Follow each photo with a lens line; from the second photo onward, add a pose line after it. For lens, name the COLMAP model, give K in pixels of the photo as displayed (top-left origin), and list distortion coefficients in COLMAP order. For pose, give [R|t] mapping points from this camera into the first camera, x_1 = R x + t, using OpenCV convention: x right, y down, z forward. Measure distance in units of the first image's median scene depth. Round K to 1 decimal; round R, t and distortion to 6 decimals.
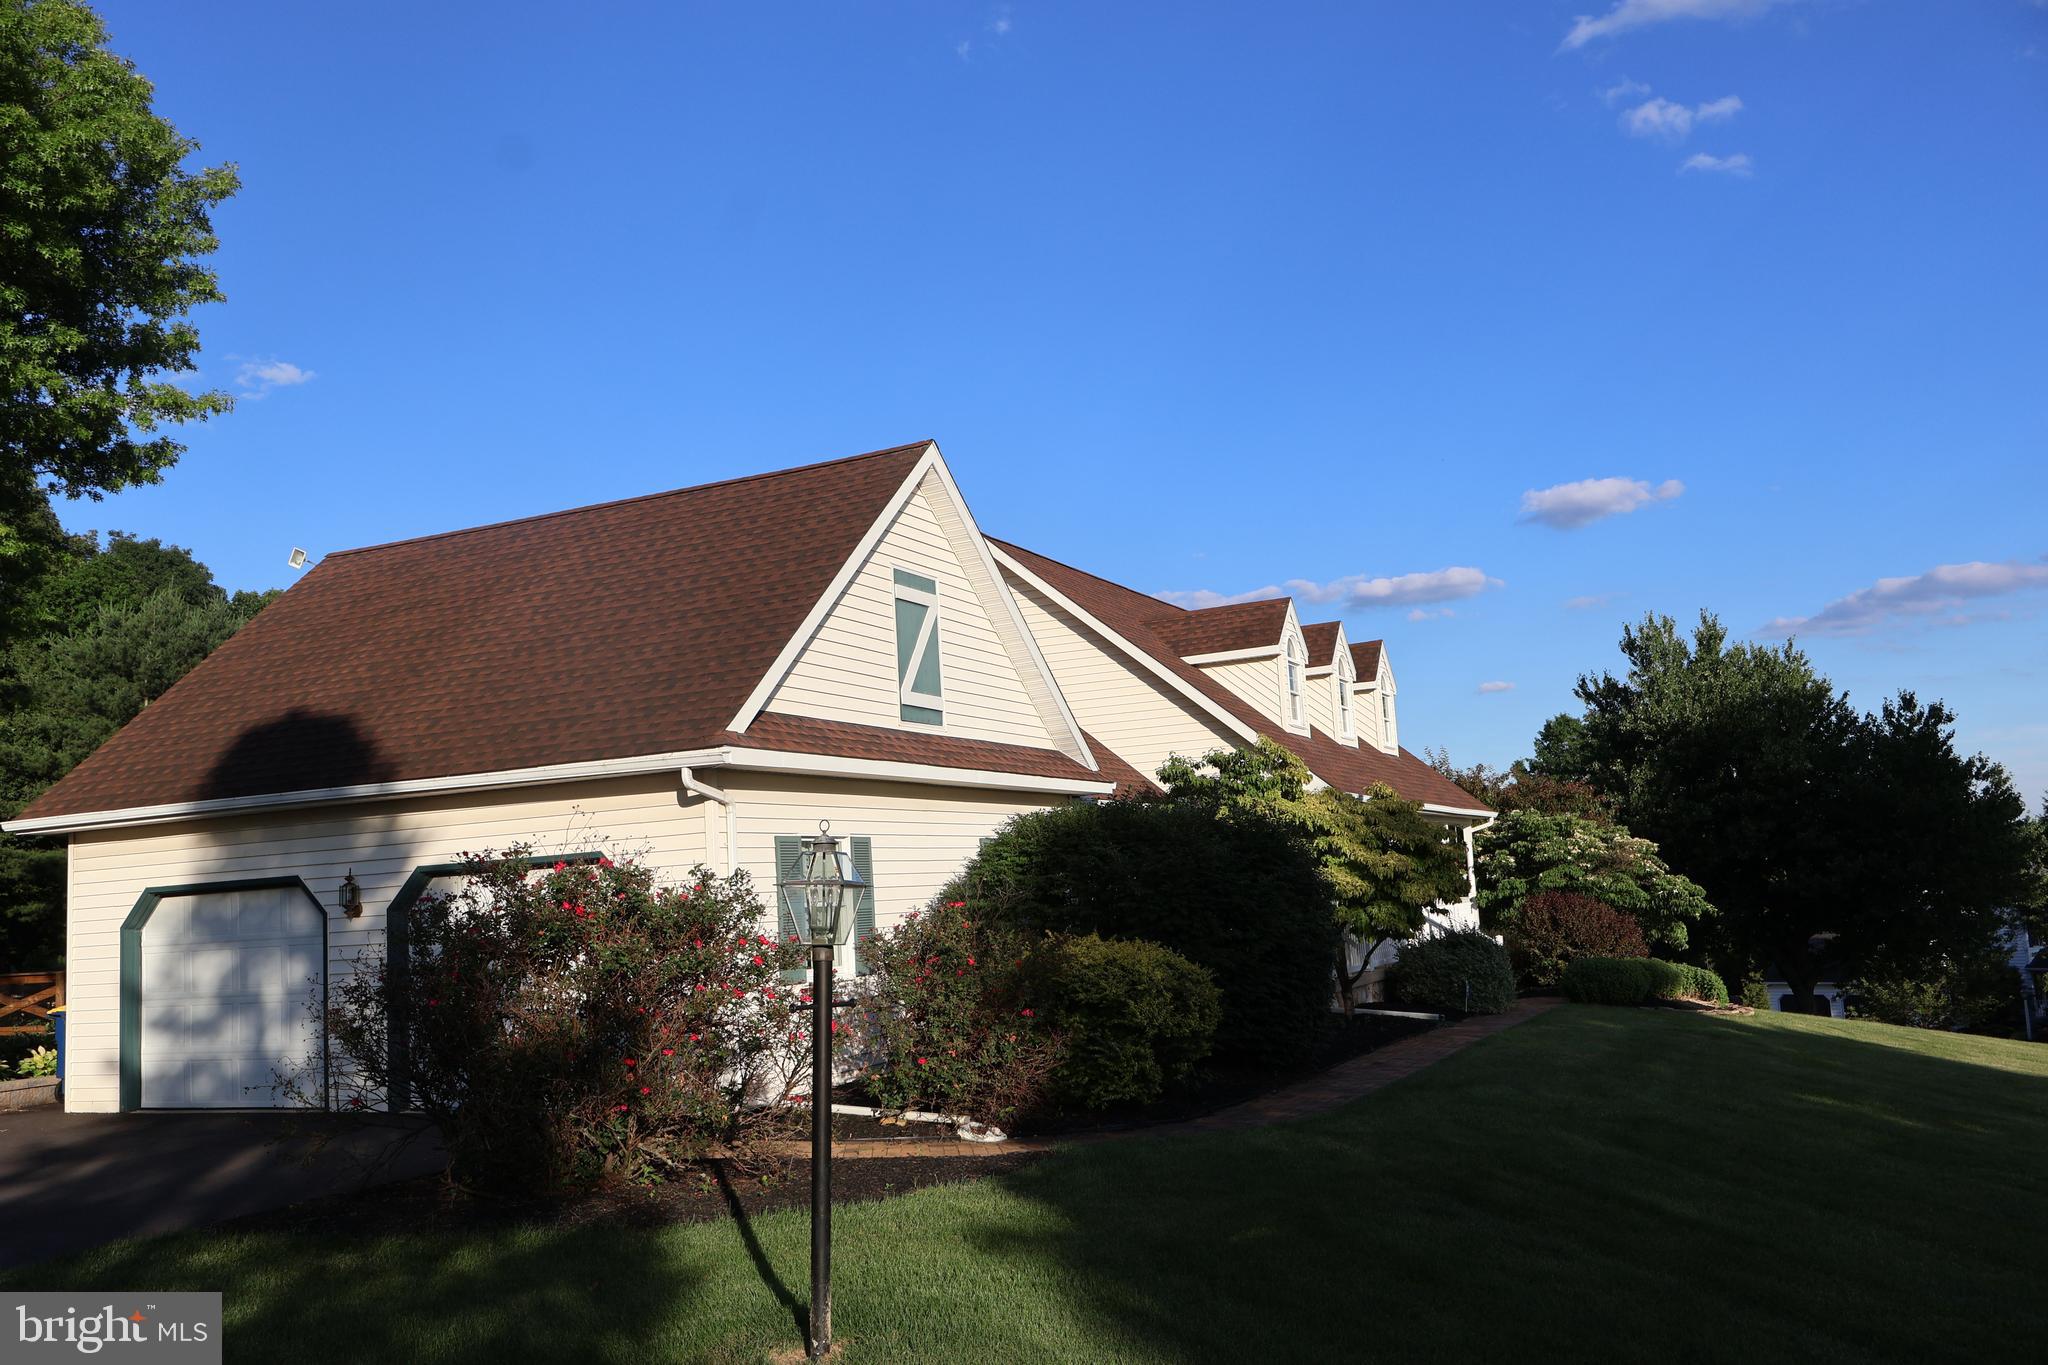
lens RADIAL K [[1715.0, 0, 1031.0], [0, 1715.0, 679.7], [0, 0, 1]] dist [0.005165, -0.011929]
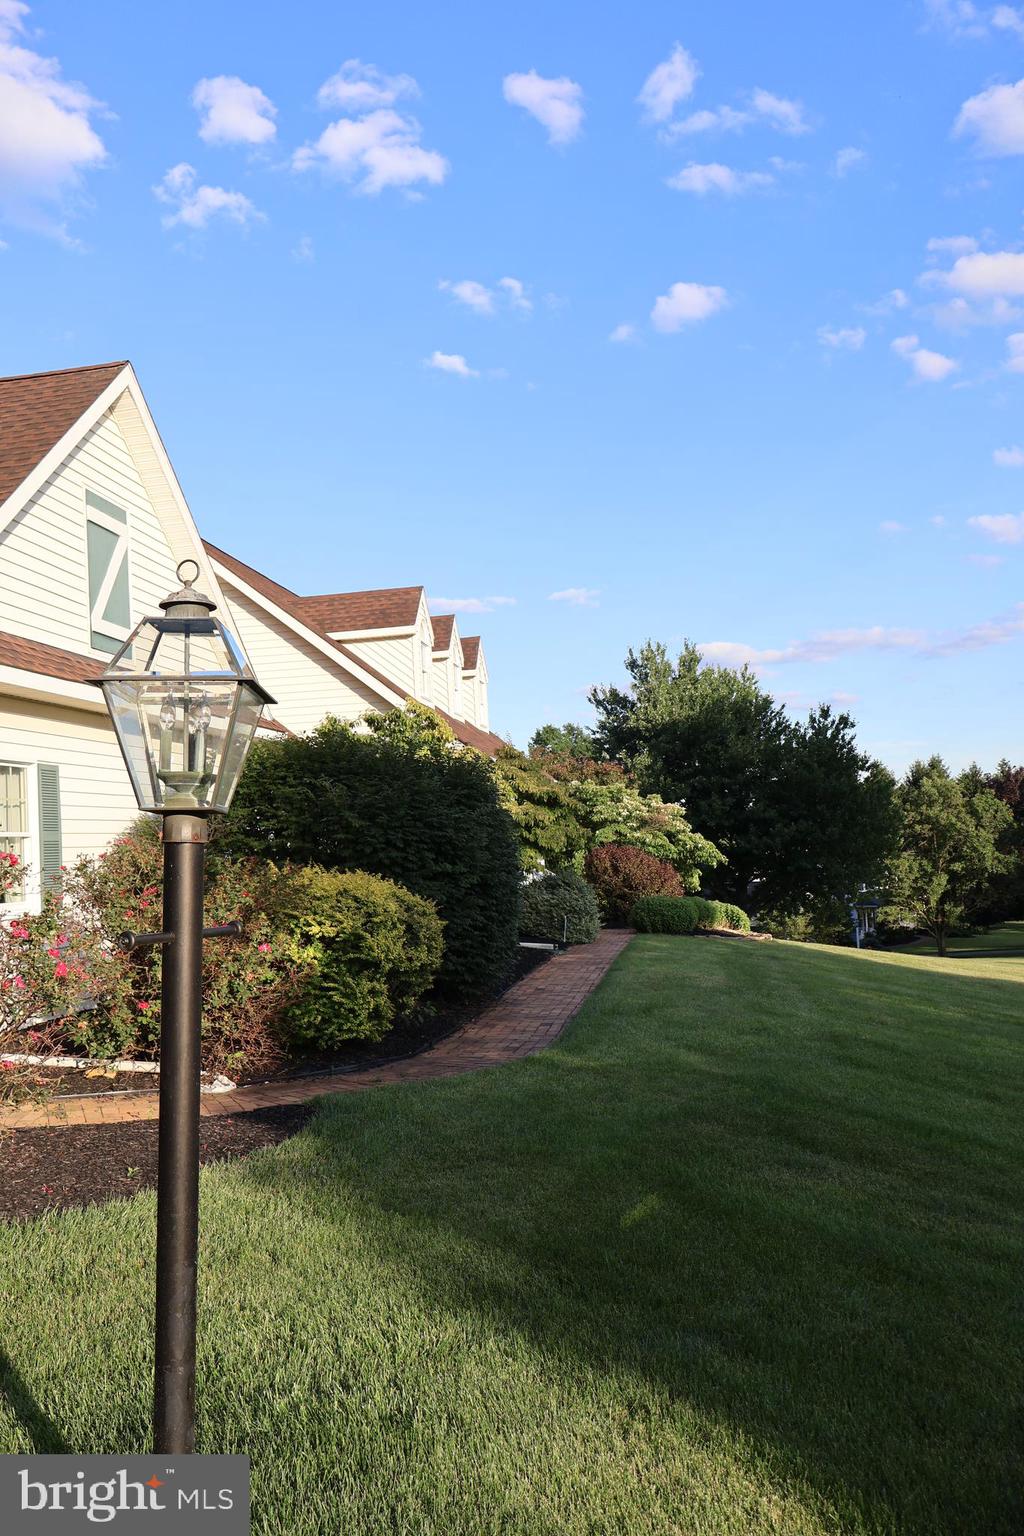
lens RADIAL K [[1286.2, 0, 513.3], [0, 1286.2, 770.1], [0, 0, 1]] dist [0.005165, -0.011929]
pose [[0.958275, 0.021580, 0.285032, -0.034544], [-0.037376, 0.998045, 0.050098, 0.030425], [-0.283394, -0.058661, 0.957208, 0.157534]]
